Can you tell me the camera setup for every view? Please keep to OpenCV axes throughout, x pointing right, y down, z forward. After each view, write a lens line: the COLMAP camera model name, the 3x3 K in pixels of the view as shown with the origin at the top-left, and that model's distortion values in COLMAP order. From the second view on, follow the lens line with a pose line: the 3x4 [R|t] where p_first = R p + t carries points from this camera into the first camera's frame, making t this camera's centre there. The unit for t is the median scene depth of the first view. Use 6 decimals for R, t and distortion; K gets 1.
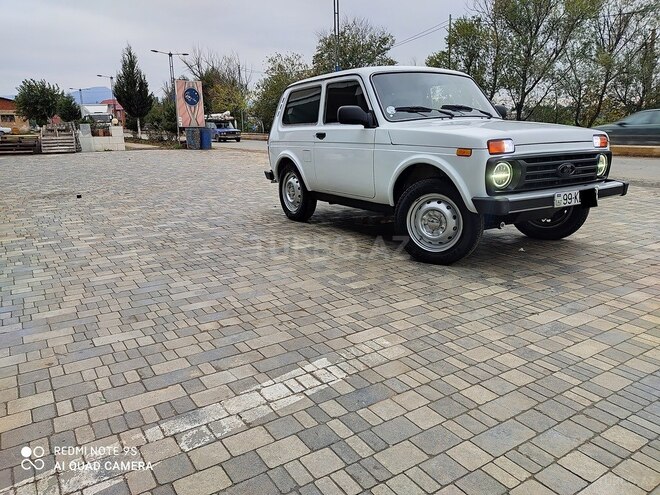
lens RADIAL K [[489.6, 0, 328.7], [0, 489.6, 247.4], [0, 0, 1]] dist [0.075472, -0.092517]
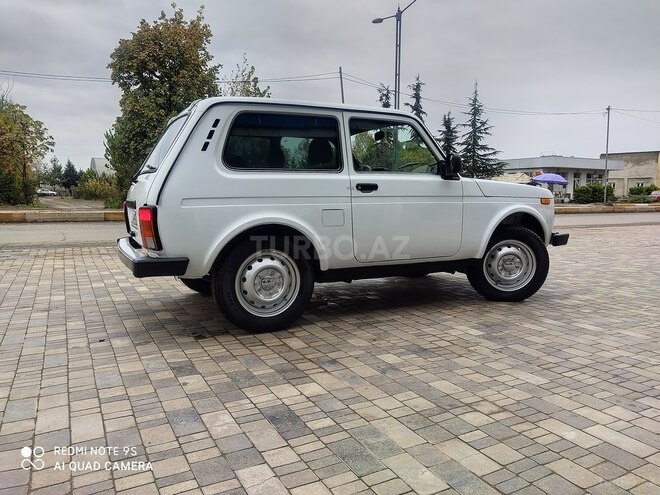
lens RADIAL K [[535.2, 0, 328.2], [0, 535.2, 246.3], [0, 0, 1]] dist [-0.000363, -0.000784]
pose [[0.077949, -0.138592, 0.987277, -0.905608], [0.201176, 0.972105, 0.120579, -0.282842], [-0.976449, 0.189218, 0.103656, 1.120715]]
